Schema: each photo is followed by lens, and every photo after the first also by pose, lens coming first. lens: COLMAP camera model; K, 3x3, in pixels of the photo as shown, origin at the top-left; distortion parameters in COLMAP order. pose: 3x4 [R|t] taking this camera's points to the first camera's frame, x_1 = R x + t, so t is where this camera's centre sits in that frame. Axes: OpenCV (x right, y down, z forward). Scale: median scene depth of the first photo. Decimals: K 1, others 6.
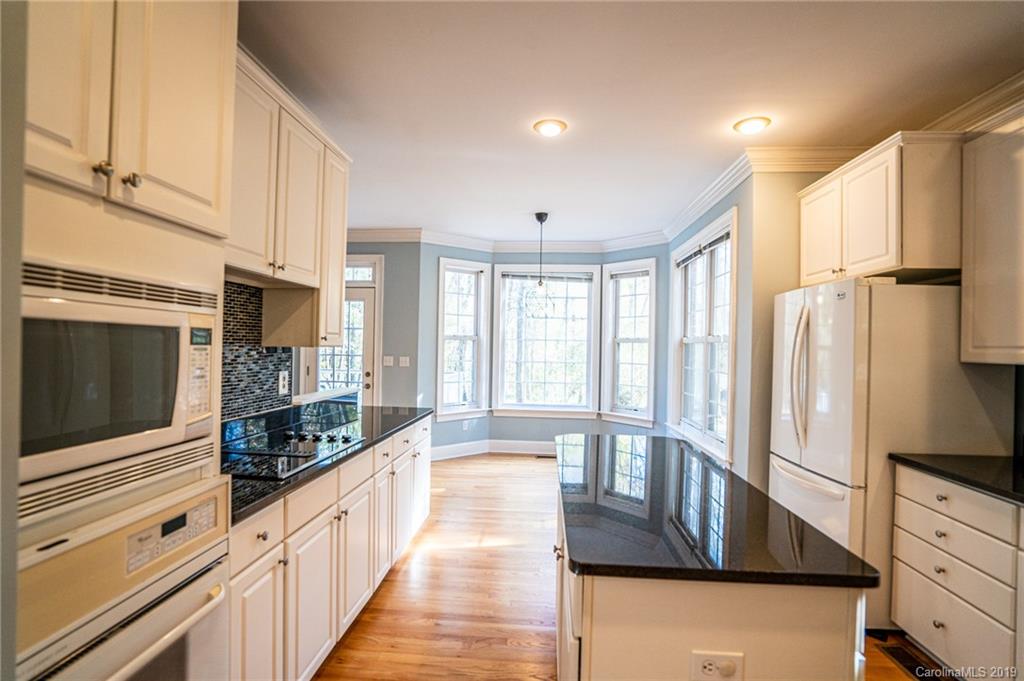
lens RADIAL K [[478.7, 0, 499.0], [0, 478.7, 343.9], [0, 0, 1]] dist [-0.045918, 0.015981]
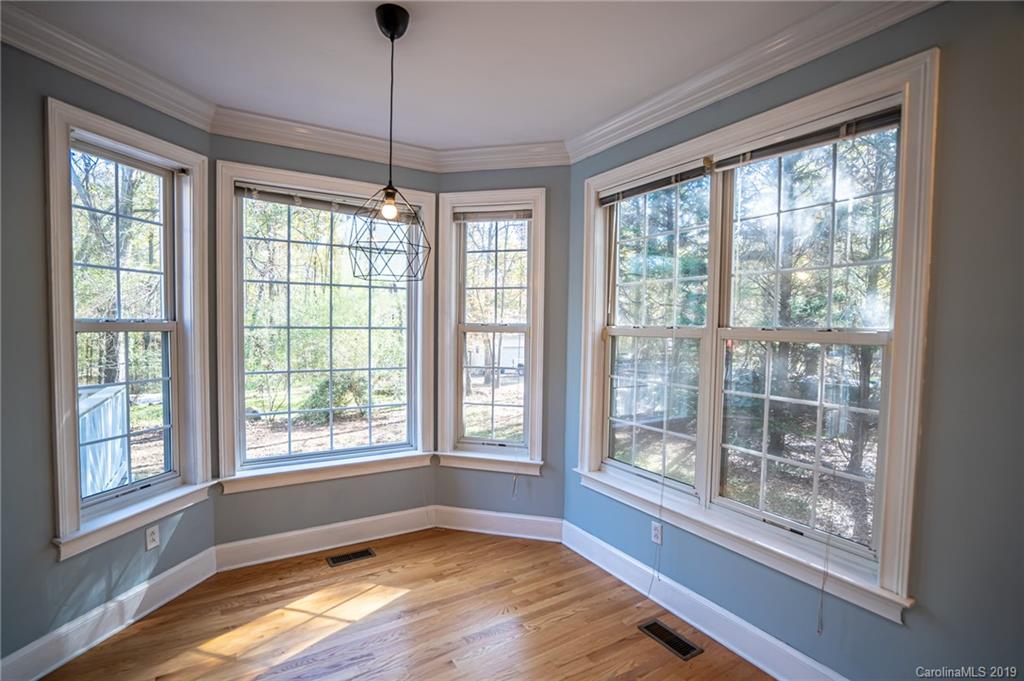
lens RADIAL K [[478.7, 0, 499.0], [0, 478.7, 343.9], [0, 0, 1]] dist [-0.045918, 0.015981]
pose [[0.806098, -0.035953, 0.590689, -0.063223], [0.002013, 0.998314, 0.058017, -0.021812], [-0.591778, -0.045578, 0.804811, 0.500075]]
